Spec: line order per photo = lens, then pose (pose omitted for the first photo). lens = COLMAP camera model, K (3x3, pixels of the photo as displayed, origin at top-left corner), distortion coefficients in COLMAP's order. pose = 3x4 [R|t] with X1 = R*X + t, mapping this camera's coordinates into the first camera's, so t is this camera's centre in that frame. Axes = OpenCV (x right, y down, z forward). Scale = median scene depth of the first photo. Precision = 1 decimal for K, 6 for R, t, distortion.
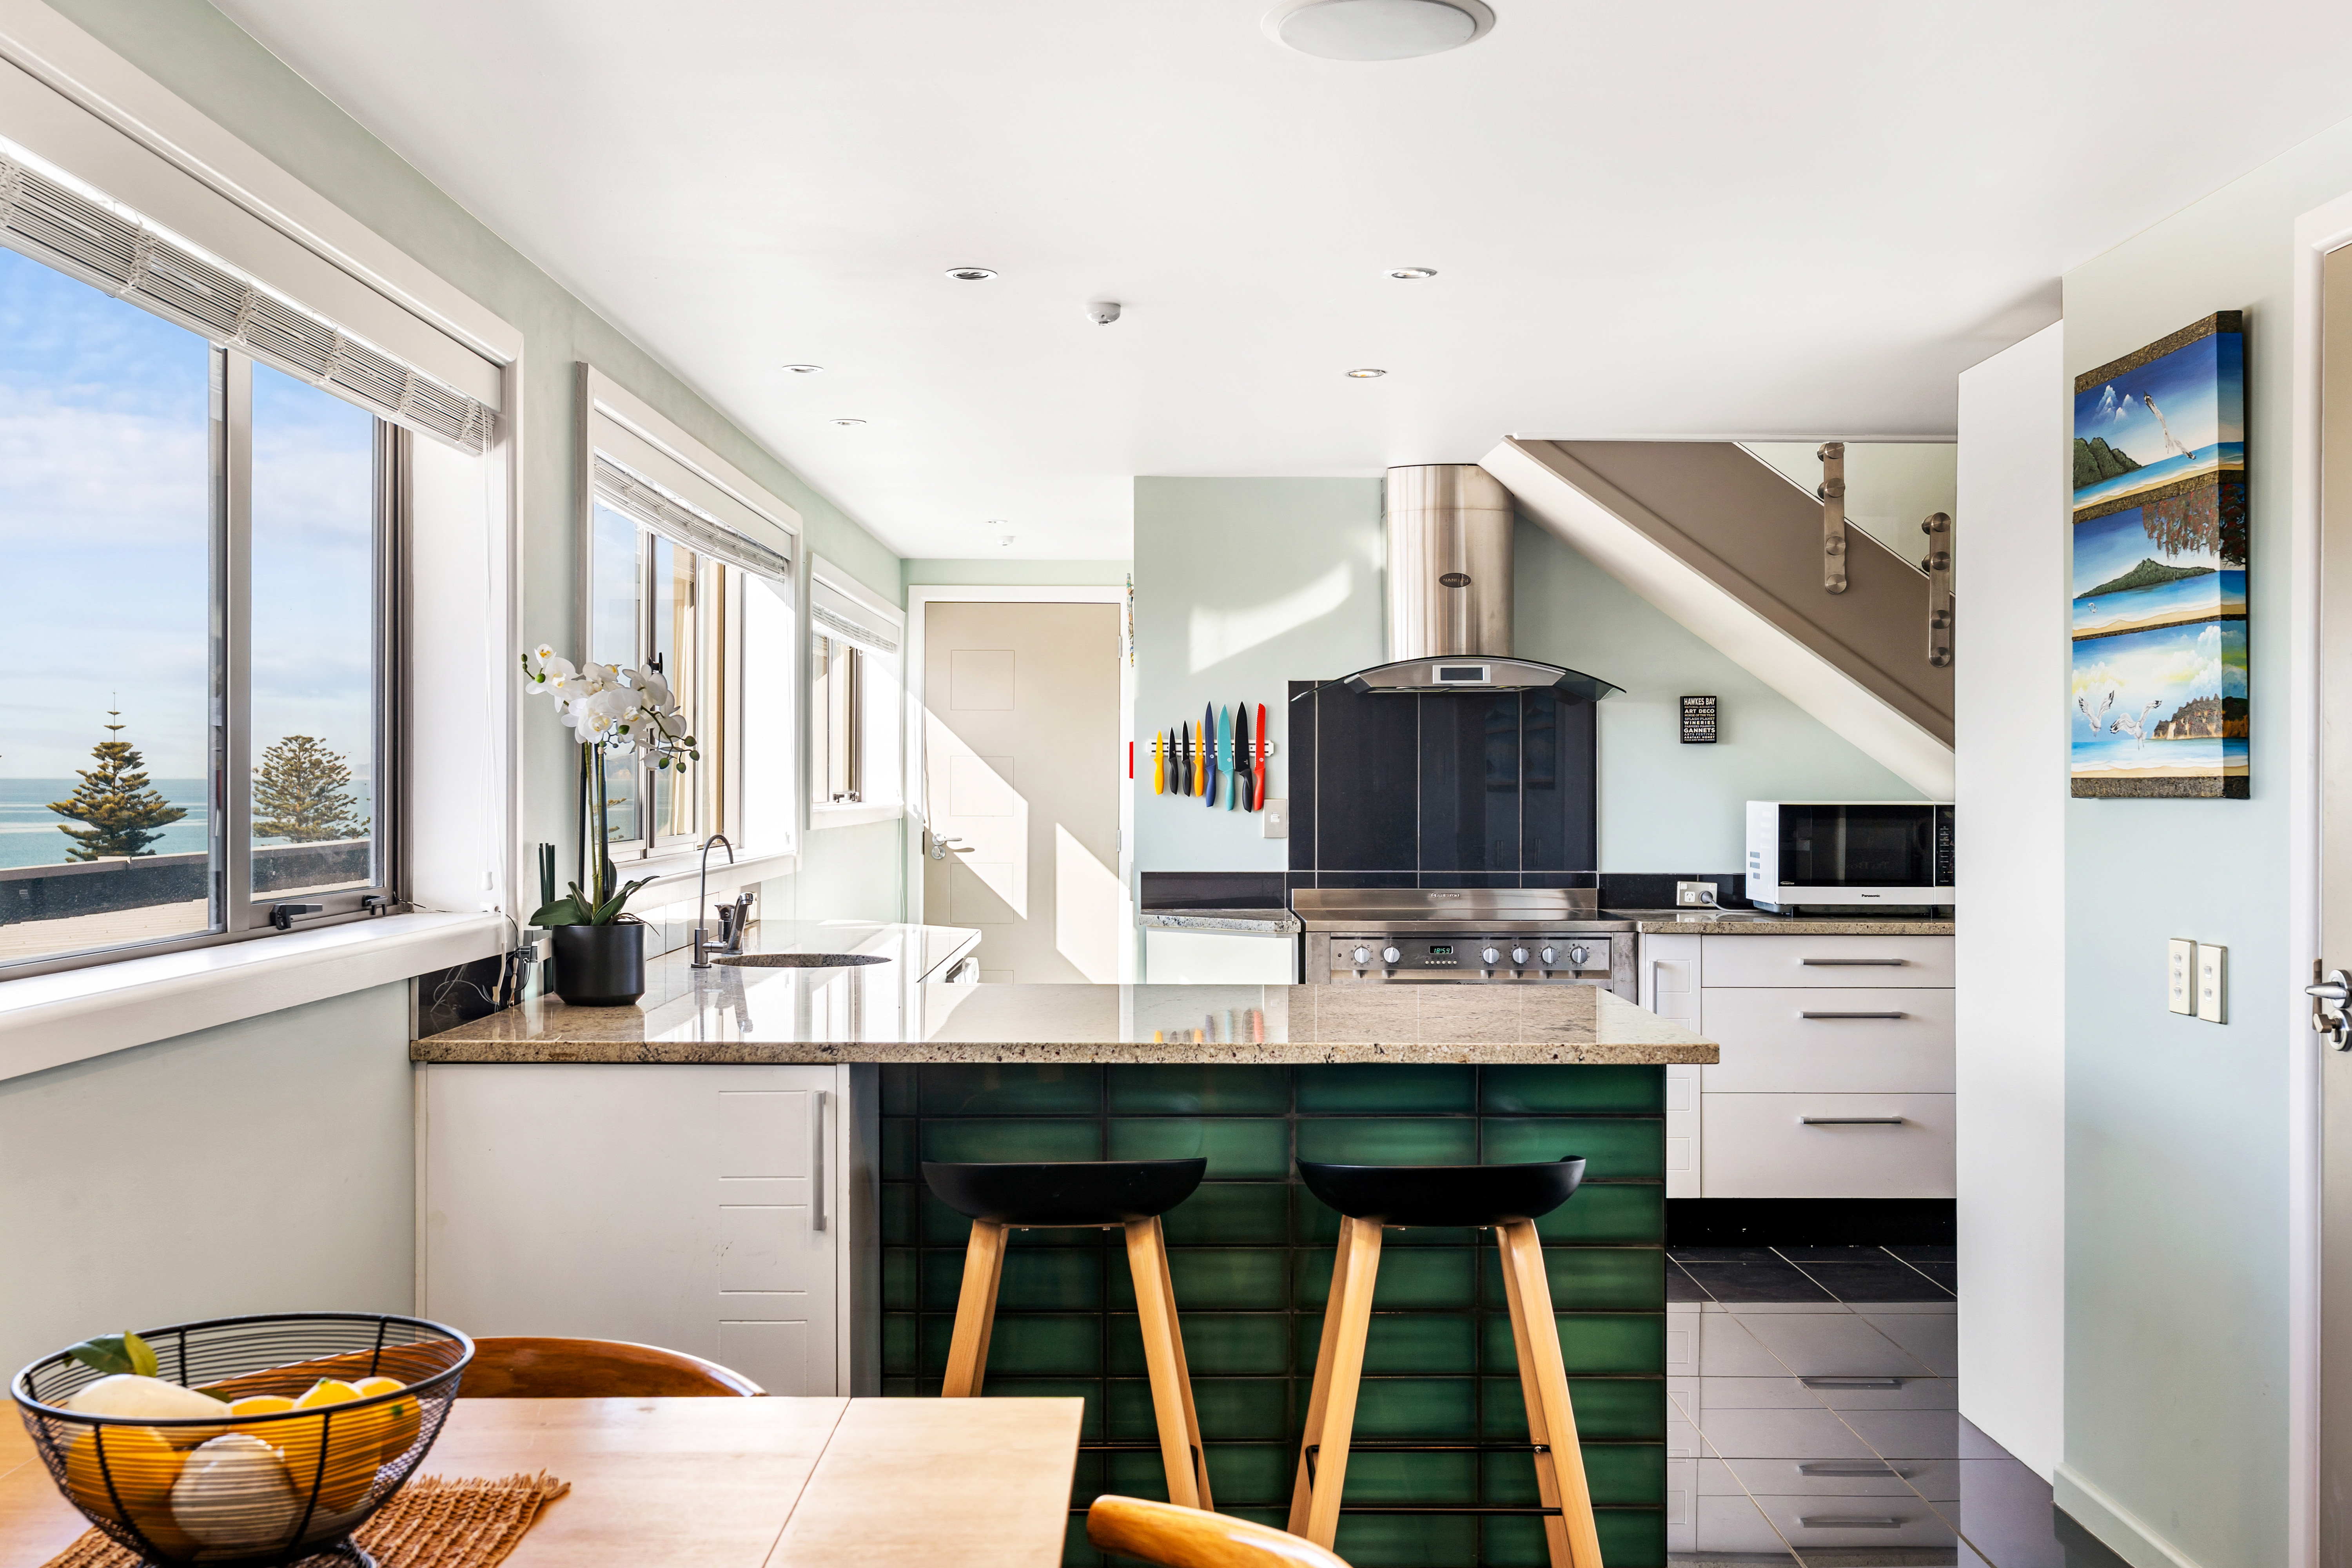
lens RADIAL K [[2371.6, 0, 1173.9], [0, 2371.6, 791.2], [0, 0, 1]] dist [0.057842, 0.000000]
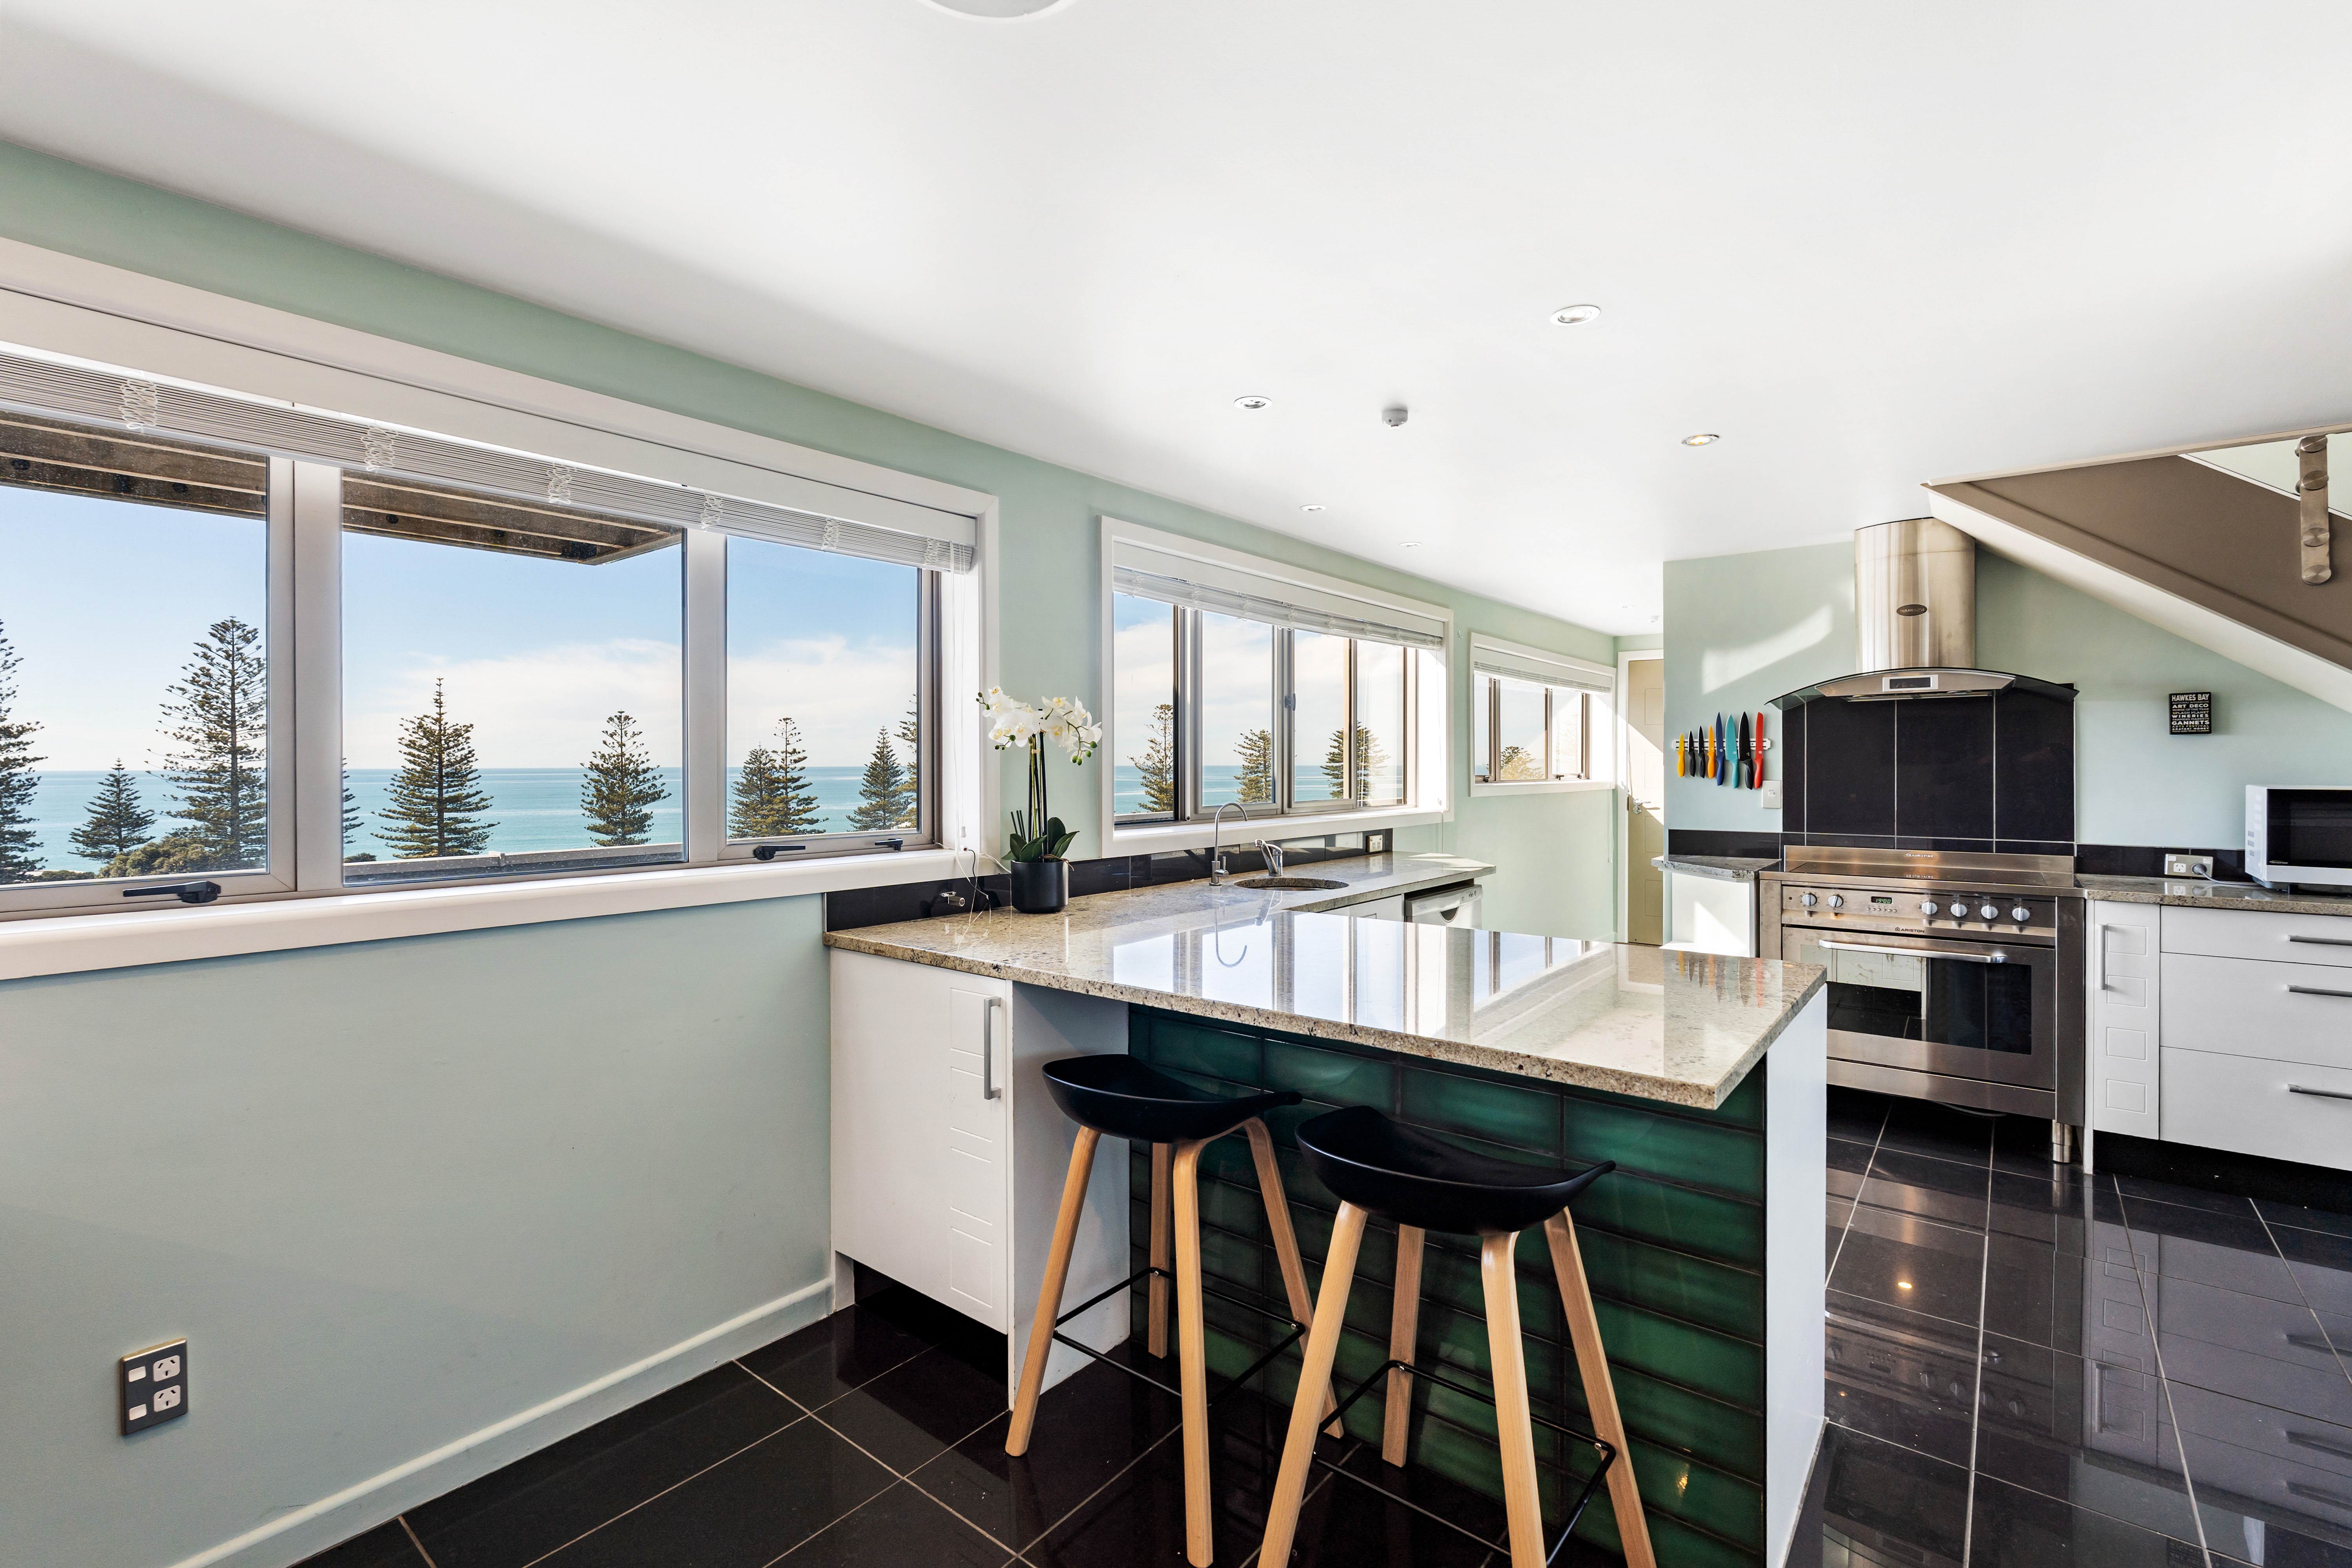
lens RADIAL K [[1052.0, 0, 1174.5], [0, 1052.0, 771.9], [0, 0, 1]] dist [0.002584, -0.000915]
pose [[0.778969, 0.000793, -0.627062, 0.159791], [-0.000219, 0.999999, 0.000993, -0.002323], [0.627063, -0.000636, 0.778968, 0.303076]]
